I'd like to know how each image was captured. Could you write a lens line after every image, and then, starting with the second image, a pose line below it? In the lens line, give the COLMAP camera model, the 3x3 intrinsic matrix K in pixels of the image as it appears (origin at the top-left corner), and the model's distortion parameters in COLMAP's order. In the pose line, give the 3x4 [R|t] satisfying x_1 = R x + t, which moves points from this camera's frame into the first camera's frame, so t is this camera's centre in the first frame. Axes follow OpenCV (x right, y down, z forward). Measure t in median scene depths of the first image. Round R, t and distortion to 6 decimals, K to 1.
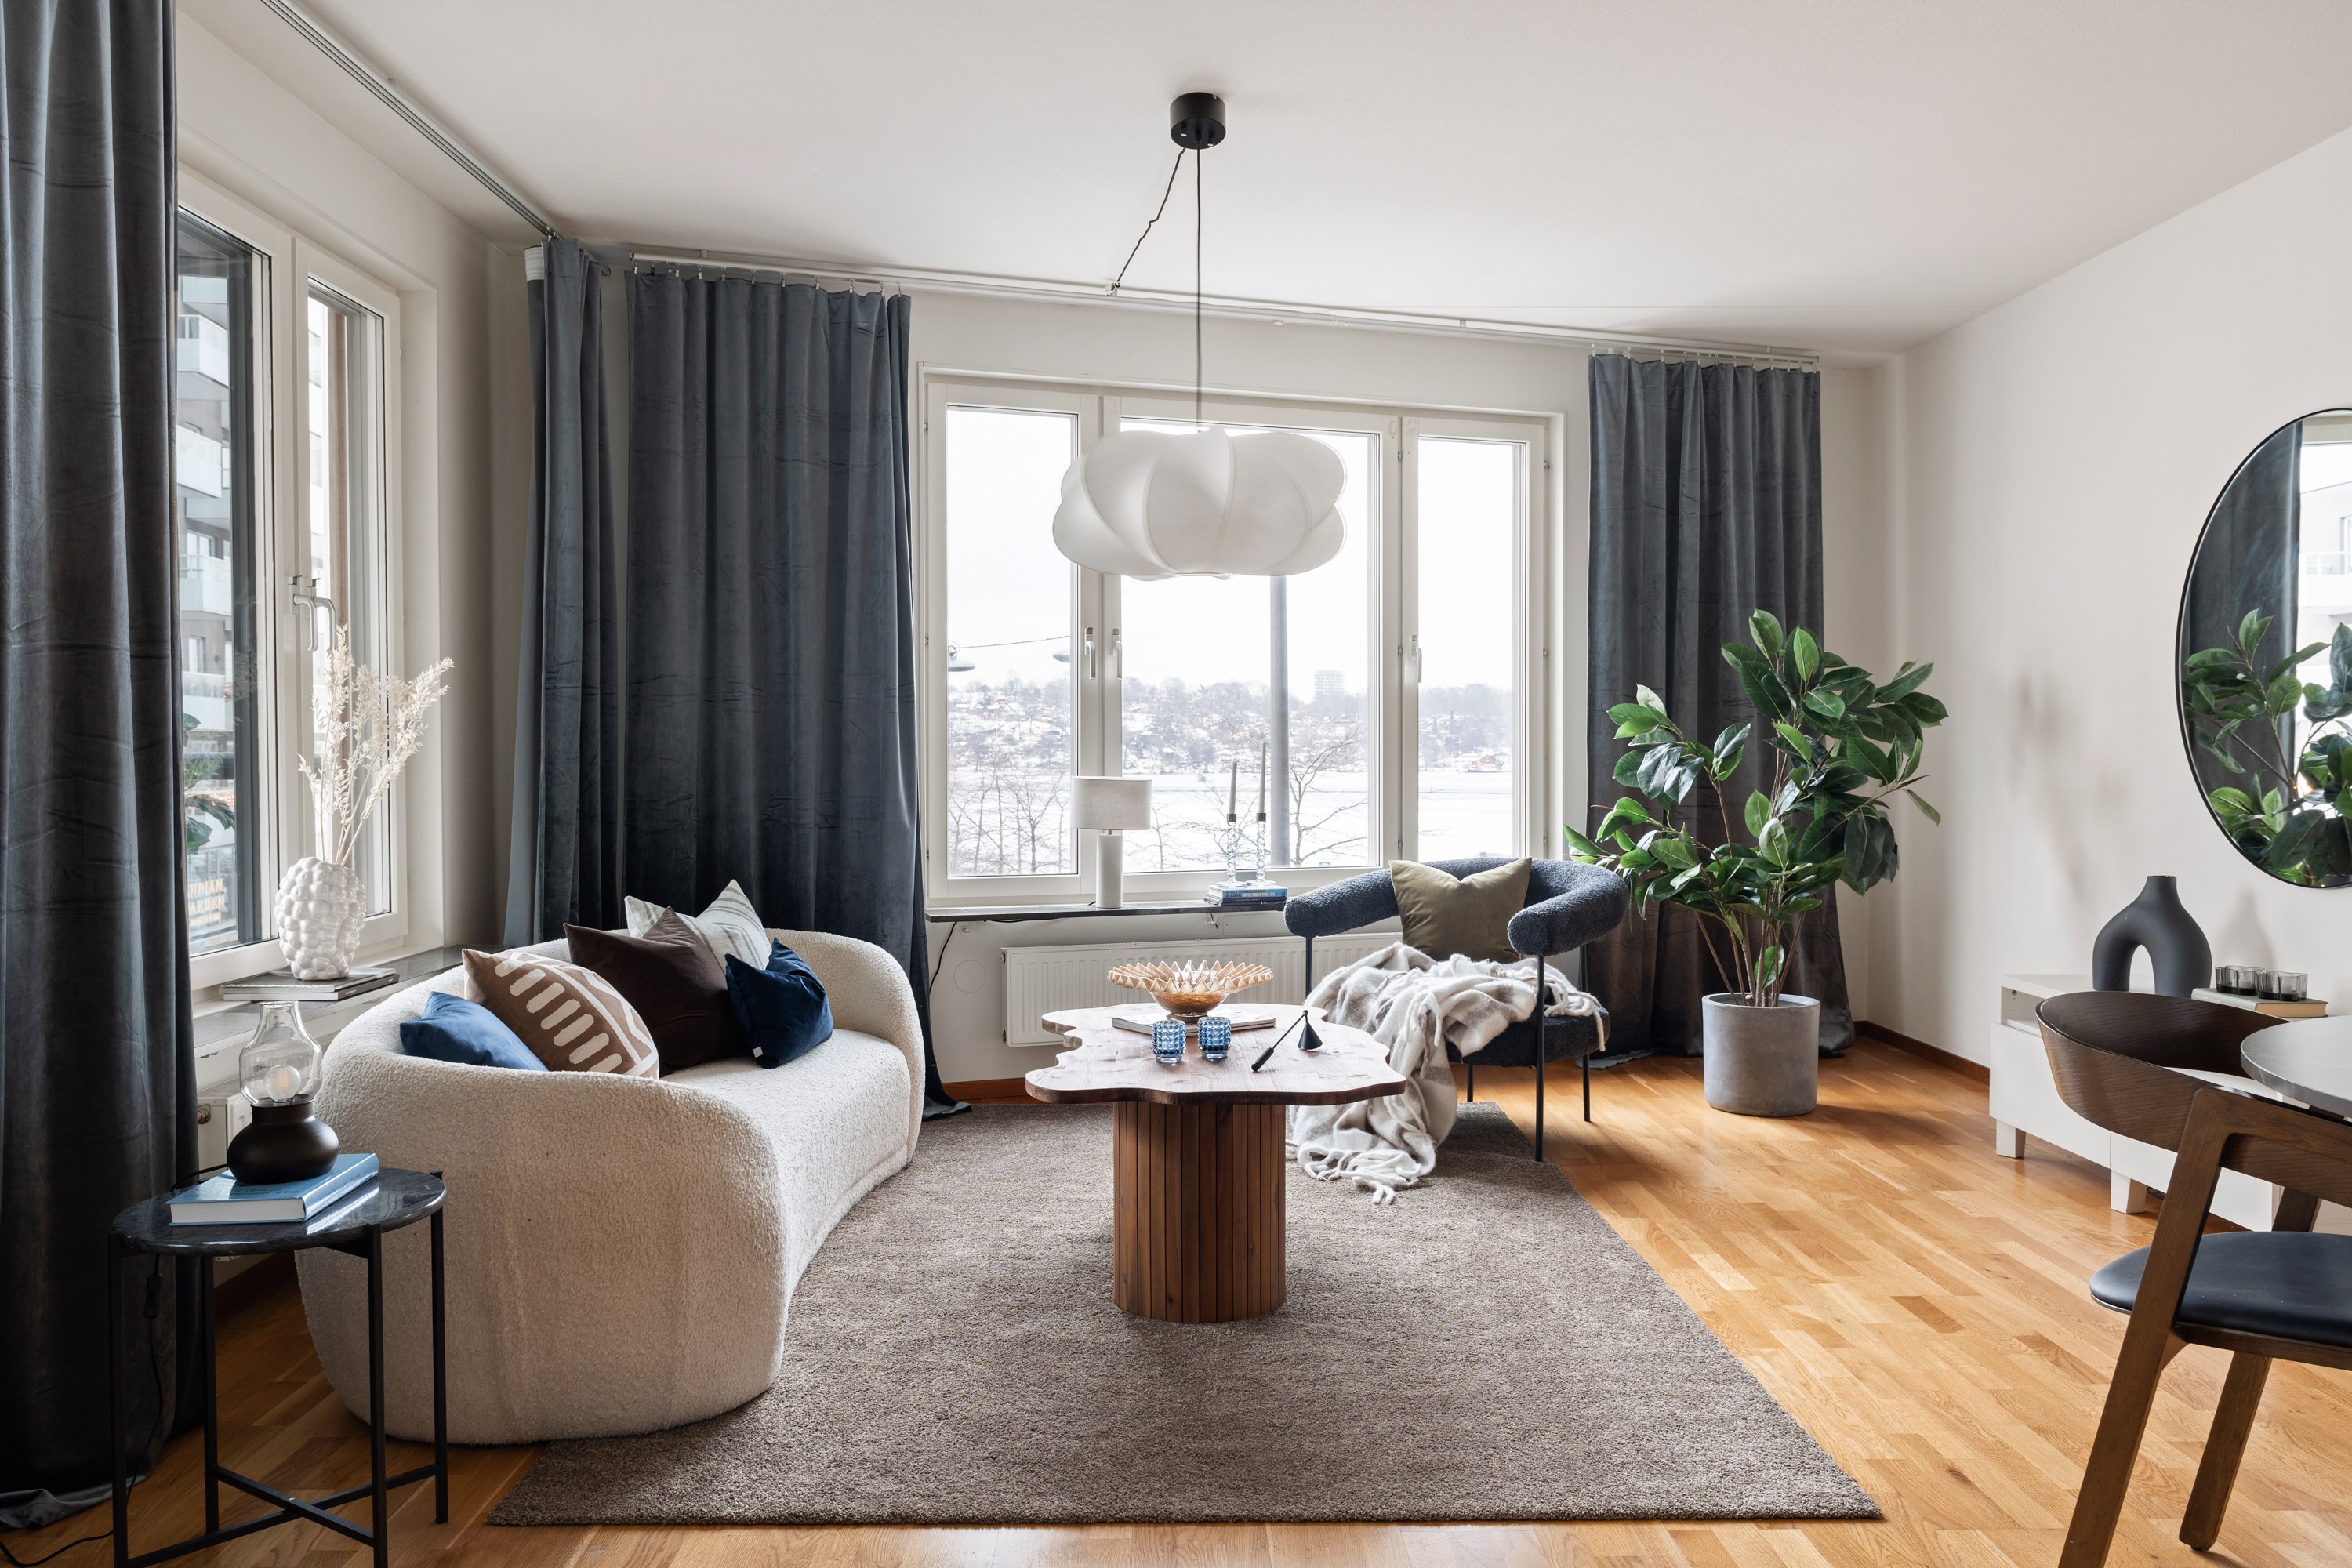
lens RADIAL K [[1809.0, 0, 1176.7], [0, 1809.0, 781.3], [0, 0, 1]] dist [-0.003833, 0.007771]
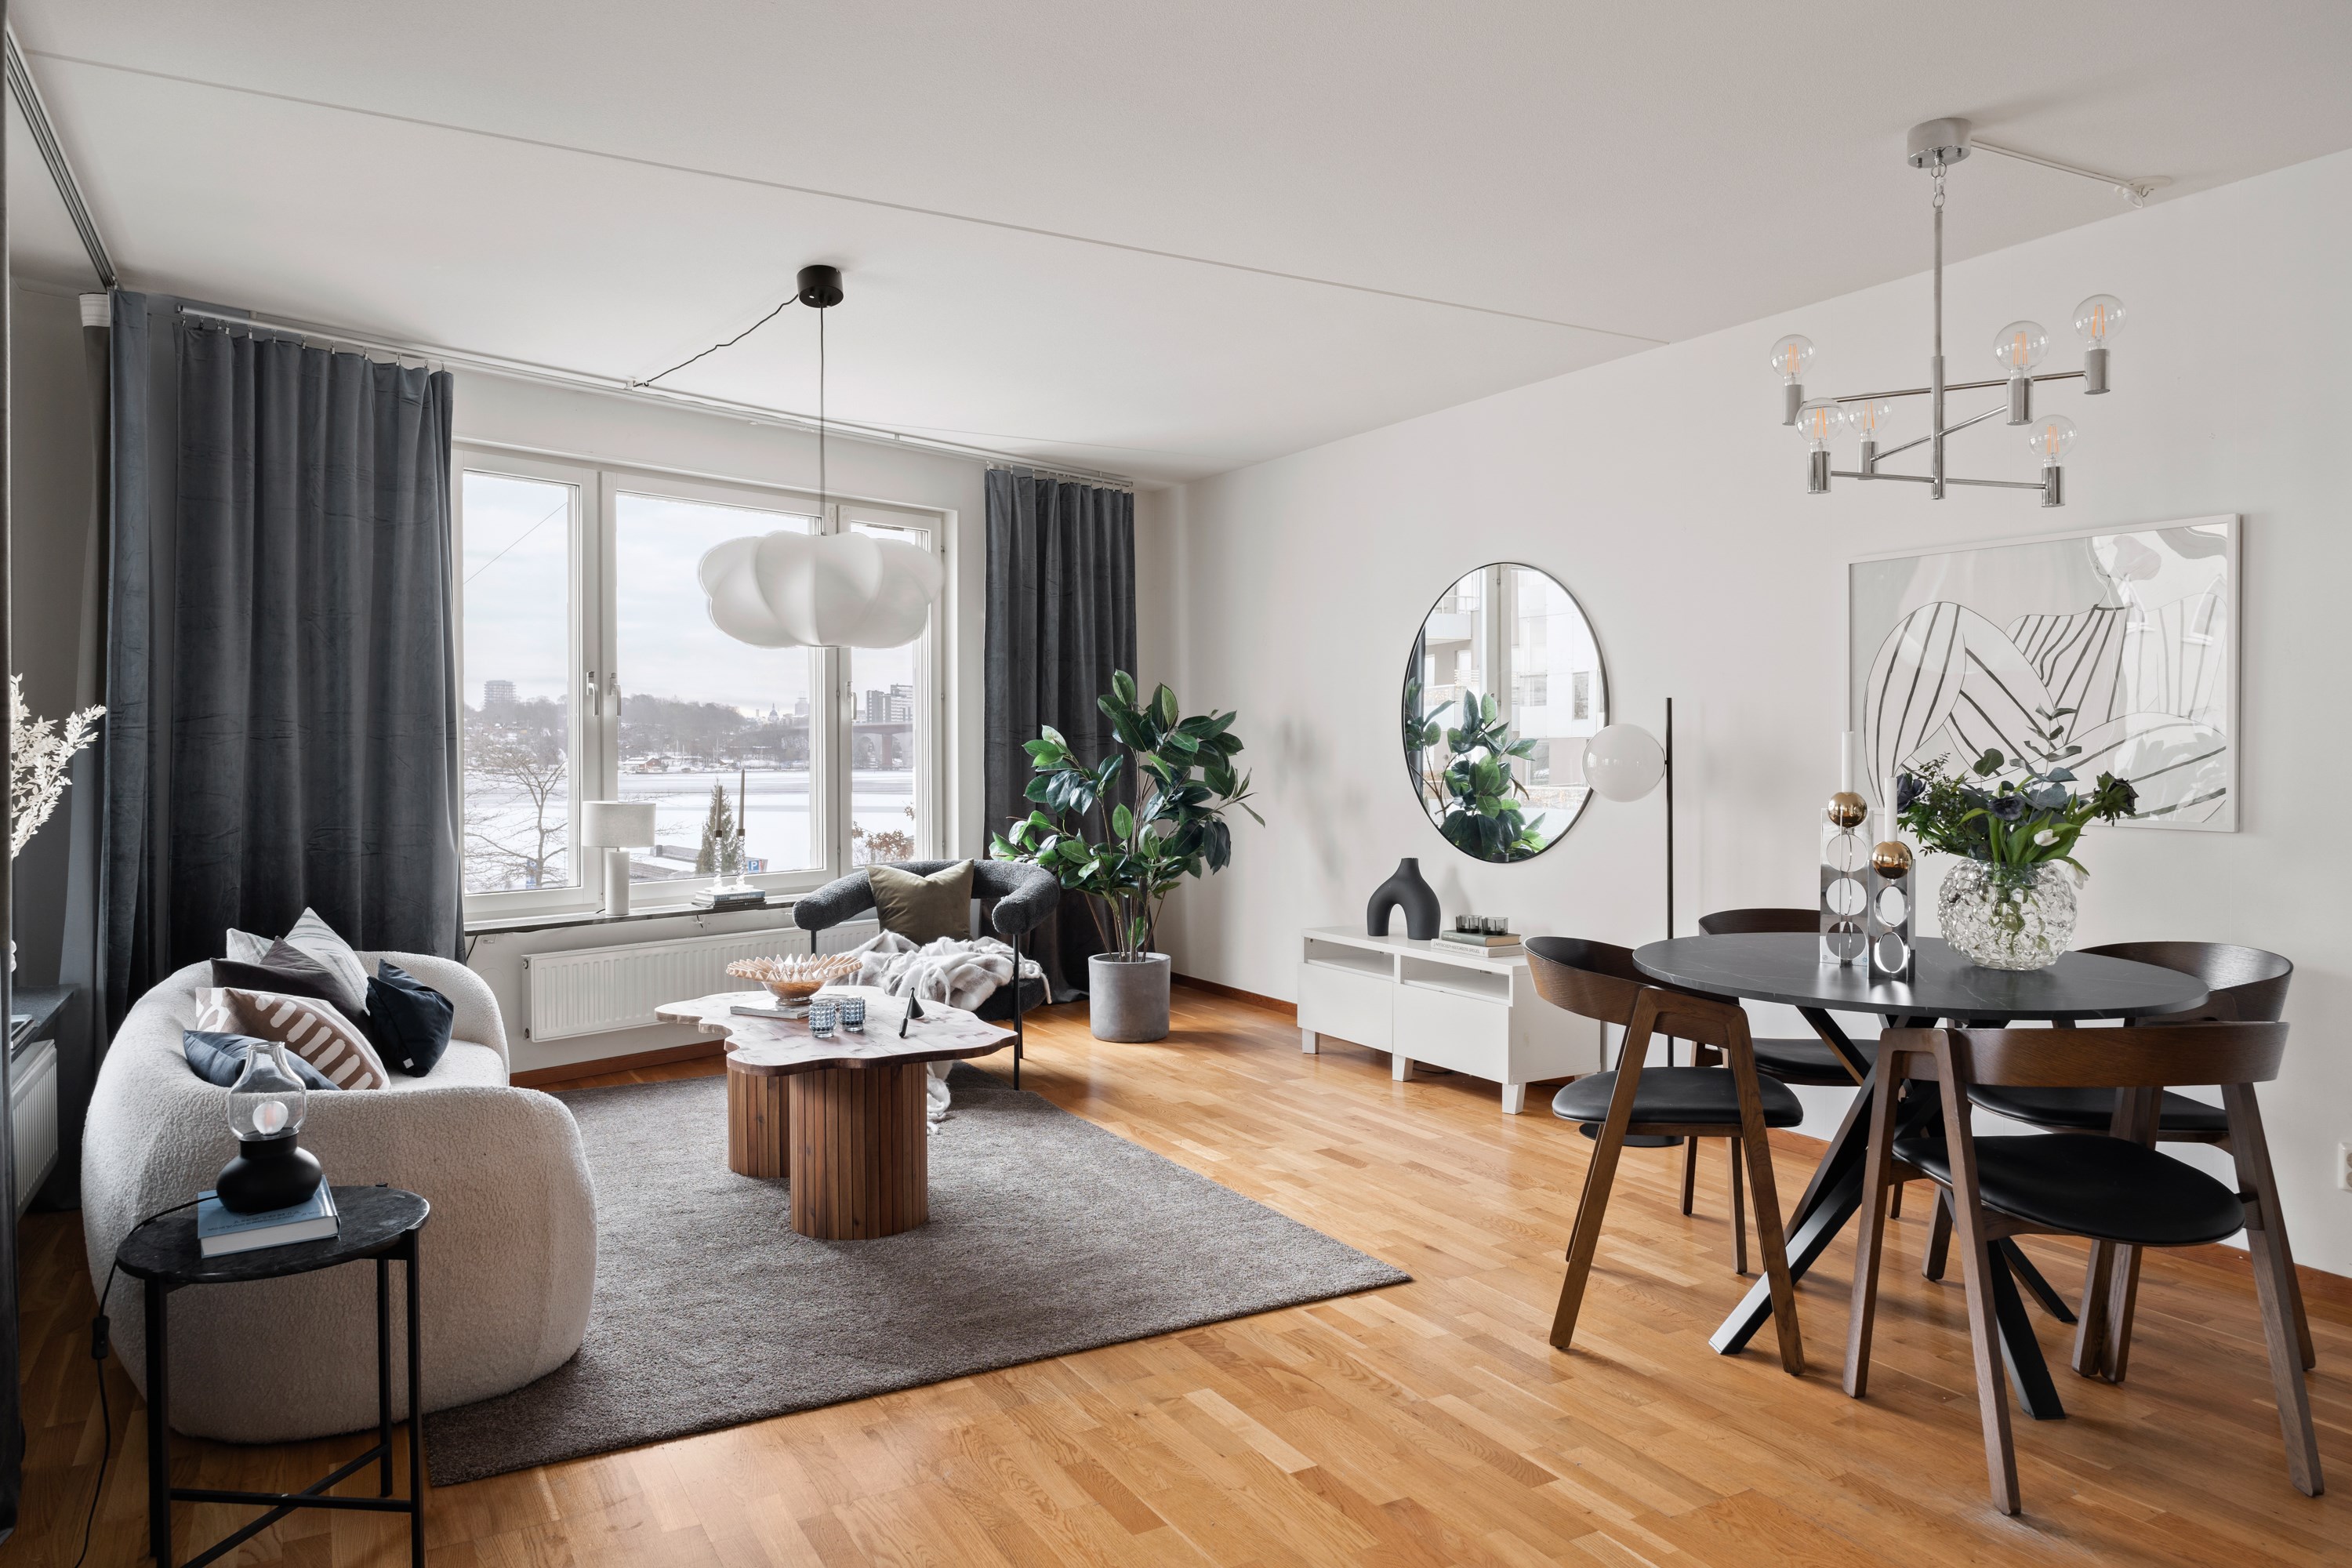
lens RADIAL K [[1546.6, 0, 1172.7], [0, 1546.6, 764.9], [0, 0, 1]] dist [-0.009859, 0.003342]
pose [[0.877613, -0.006647, 0.479323, -0.233360], [0.011158, 0.999916, -0.006564, -0.018055], [-0.479239, 0.011109, 0.877614, -0.044769]]
